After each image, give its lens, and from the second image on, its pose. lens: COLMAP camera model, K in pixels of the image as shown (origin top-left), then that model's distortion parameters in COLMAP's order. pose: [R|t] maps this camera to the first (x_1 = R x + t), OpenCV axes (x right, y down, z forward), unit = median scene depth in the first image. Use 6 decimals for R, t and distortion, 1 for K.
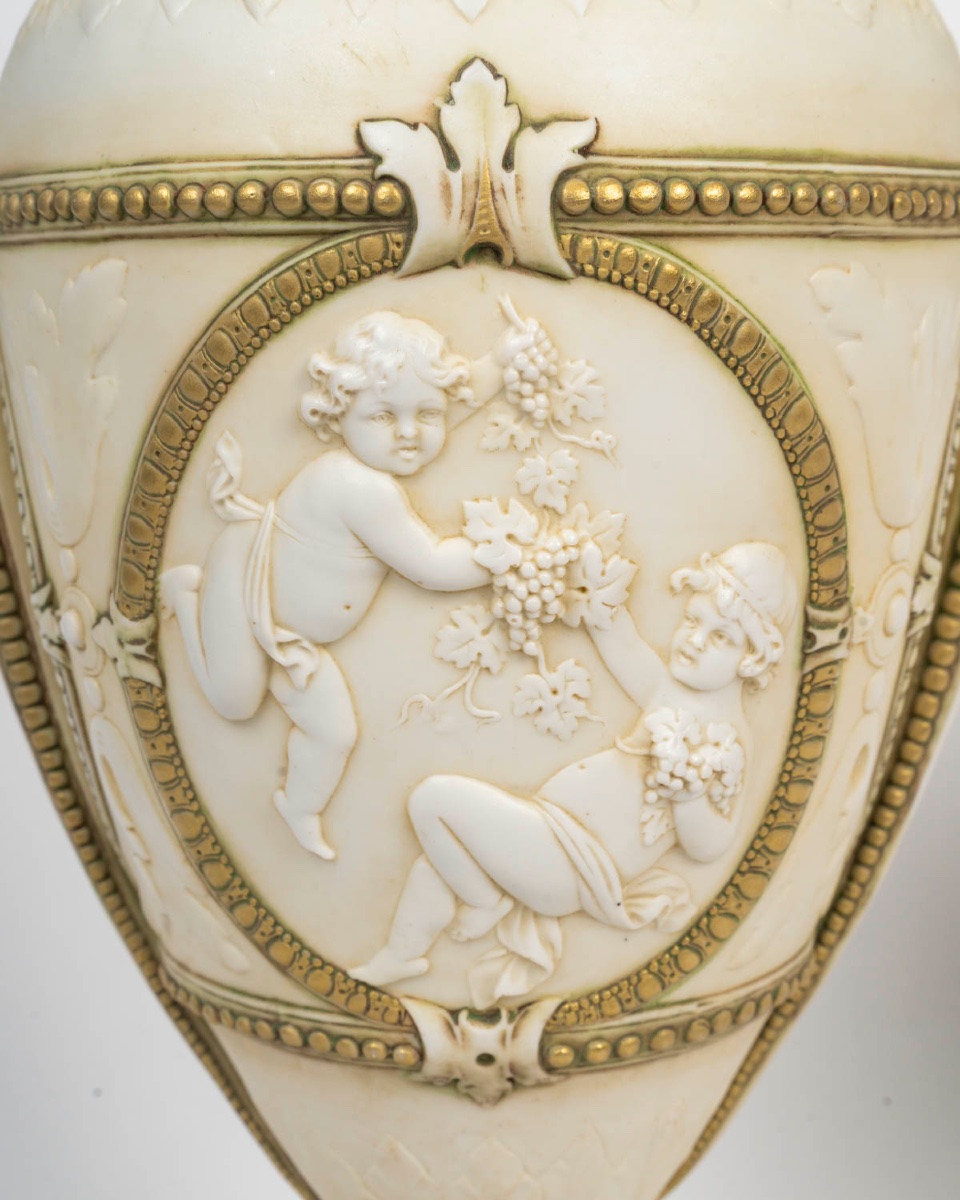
lens RADIAL K [[2218.4, 0, 480.0], [0, 2218.4, 600.0], [0, 0, 1]] dist [0.003057, -0.003365]
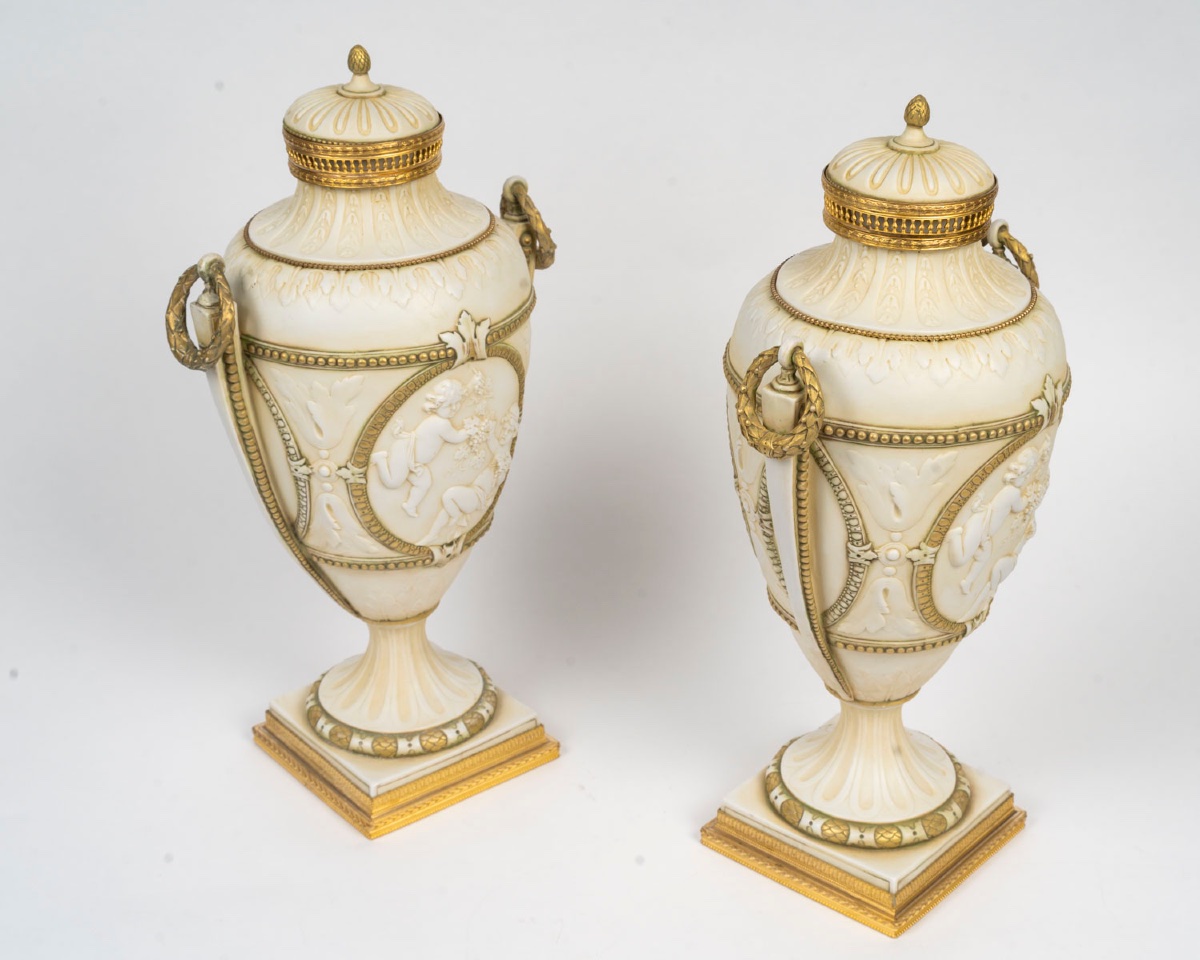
lens RADIAL K [[2107.9, 0, 600.0], [0, 2107.9, 480.0], [0, 0, 1]] dist [0.008223, -0.019060]
pose [[0.768683, -0.284678, 0.572787, -1.844340], [0.099033, 0.937668, 0.333123, -1.081586], [-0.631917, -0.199341, 0.748962, -1.766488]]
